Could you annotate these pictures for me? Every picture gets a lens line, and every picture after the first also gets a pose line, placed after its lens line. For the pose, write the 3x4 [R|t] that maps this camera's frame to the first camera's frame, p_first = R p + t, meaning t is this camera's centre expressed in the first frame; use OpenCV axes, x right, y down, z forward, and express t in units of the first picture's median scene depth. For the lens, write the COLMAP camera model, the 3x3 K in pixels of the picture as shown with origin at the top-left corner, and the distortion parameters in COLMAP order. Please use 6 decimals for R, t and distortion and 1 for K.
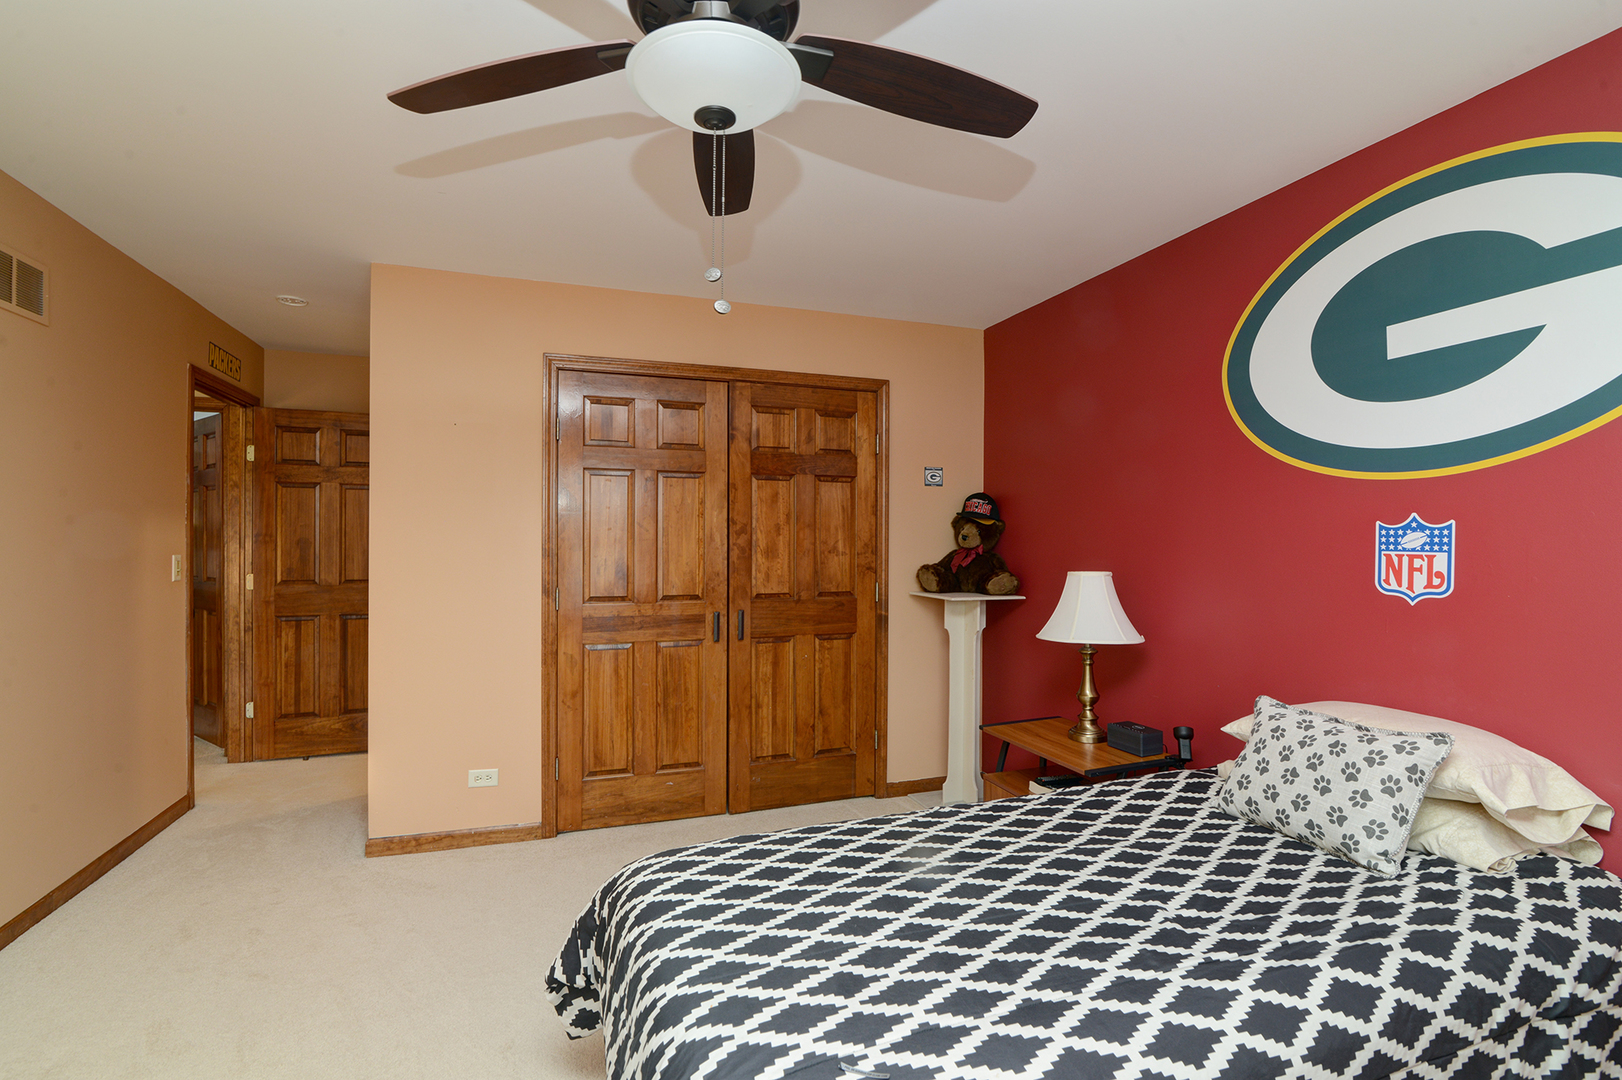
lens RADIAL K [[743.2, 0, 817.3], [0, 743.2, 537.9], [0, 0, 1]] dist [-0.020044, 0.002295]
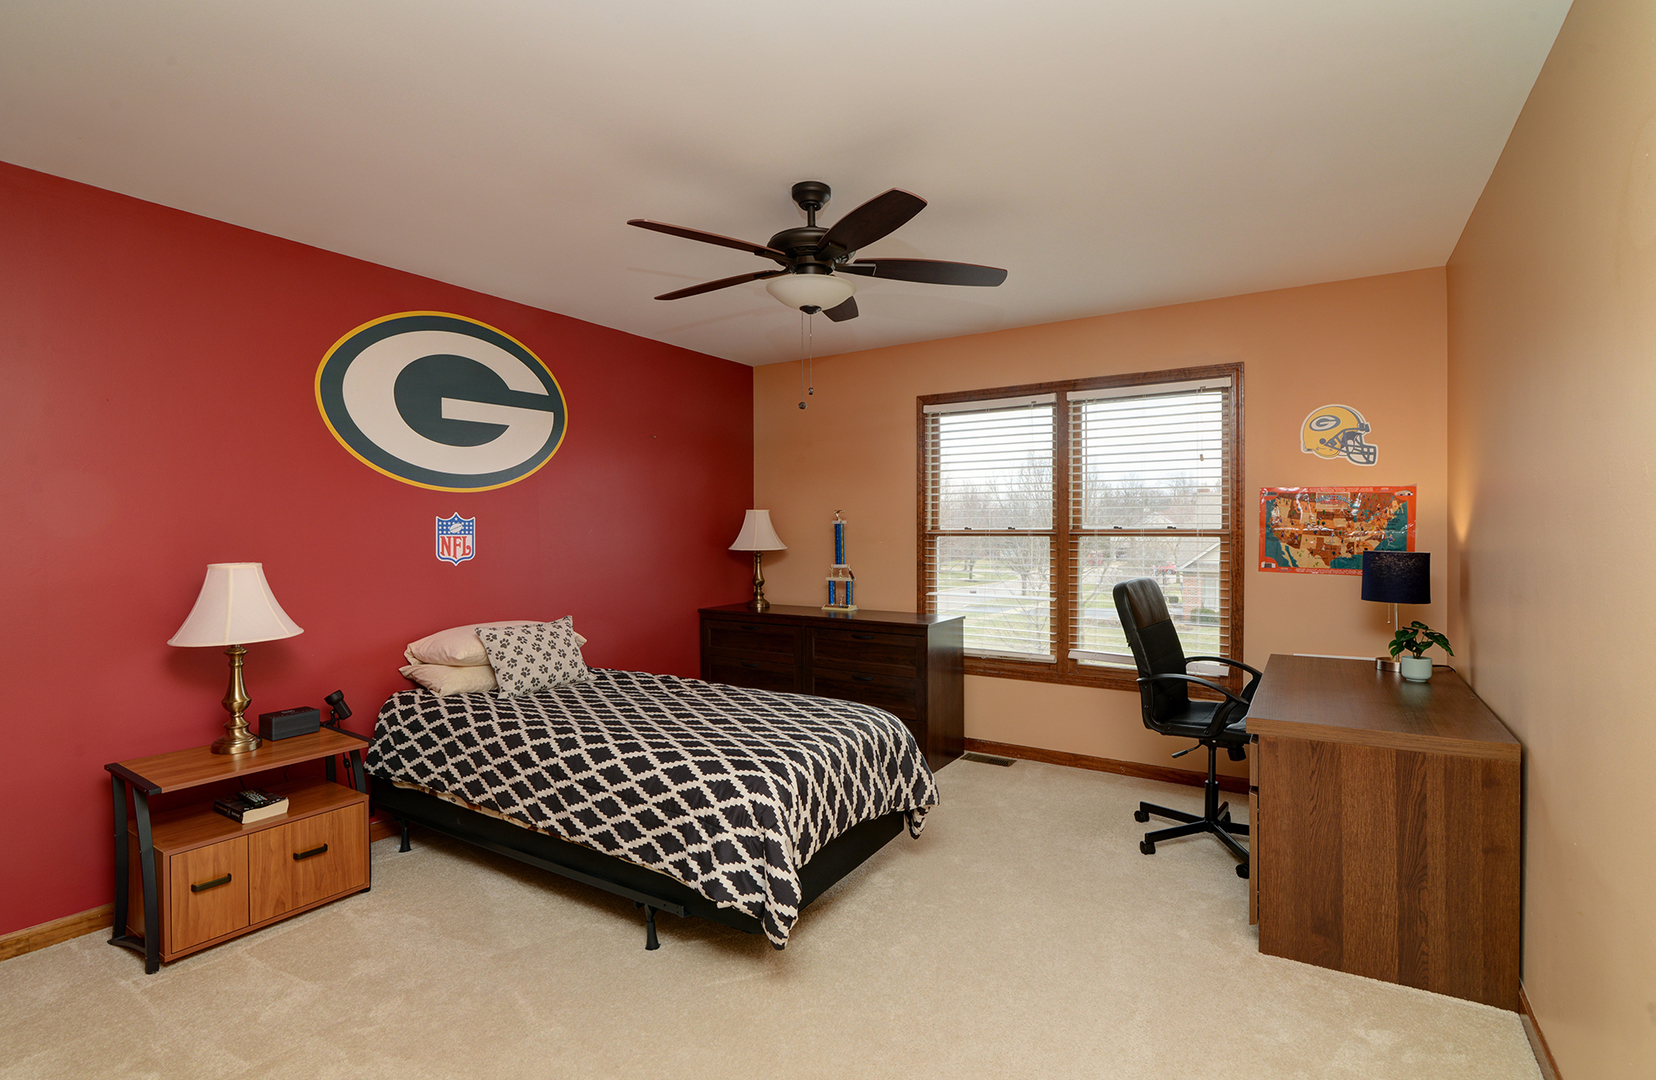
lens RADIAL K [[771.0, 0, 834.5], [0, 771.0, 530.7], [0, 0, 1]] dist [-0.023209, -0.000103]
pose [[-0.600469, -0.008780, 0.799600, -1.139706], [-0.003186, 0.999958, 0.008587, -0.008755], [-0.799642, 0.002609, -0.600471, 1.355527]]
